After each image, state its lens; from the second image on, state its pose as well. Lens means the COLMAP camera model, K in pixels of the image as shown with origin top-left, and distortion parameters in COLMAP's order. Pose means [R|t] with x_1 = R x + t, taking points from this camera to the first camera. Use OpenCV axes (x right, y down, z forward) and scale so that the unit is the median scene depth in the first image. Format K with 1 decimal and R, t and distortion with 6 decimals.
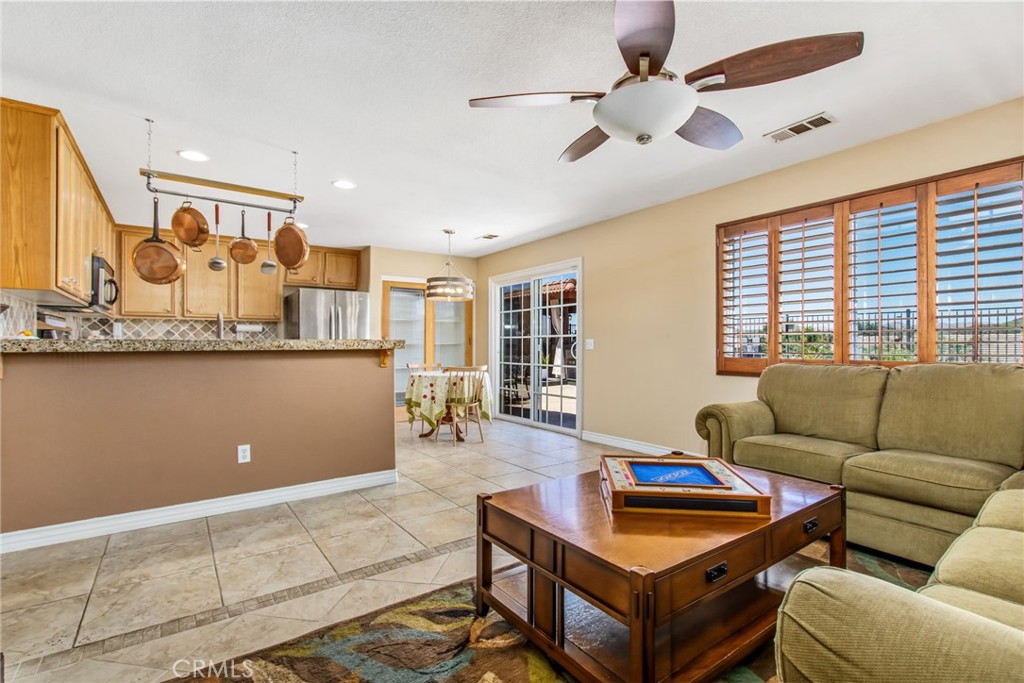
lens RADIAL K [[471.4, 0, 512.0], [0, 471.4, 341.5], [0, 0, 1]] dist [0.000134, 0.000014]
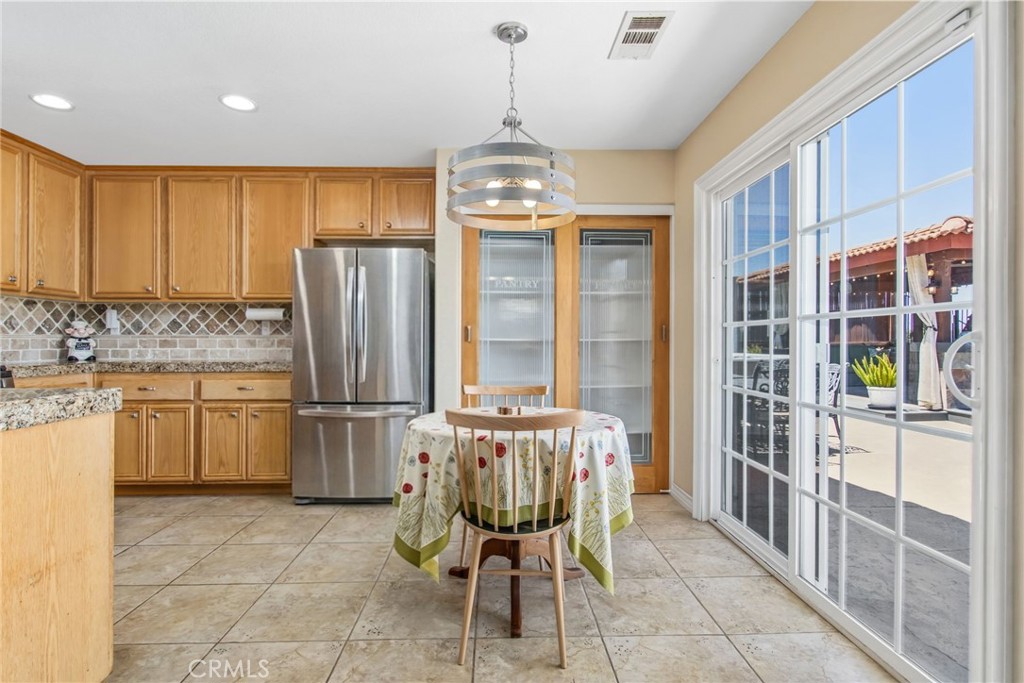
lens RADIAL K [[518.2, 0, 512.0], [0, 518.2, 341.5], [0, 0, 1]] dist [0.000733, 0.000136]
pose [[0.831195, 0.002461, -0.555975, 0.091210], [-0.000352, 0.999992, 0.003900, 0.004562], [0.555981, -0.003045, 0.831190, 0.676362]]
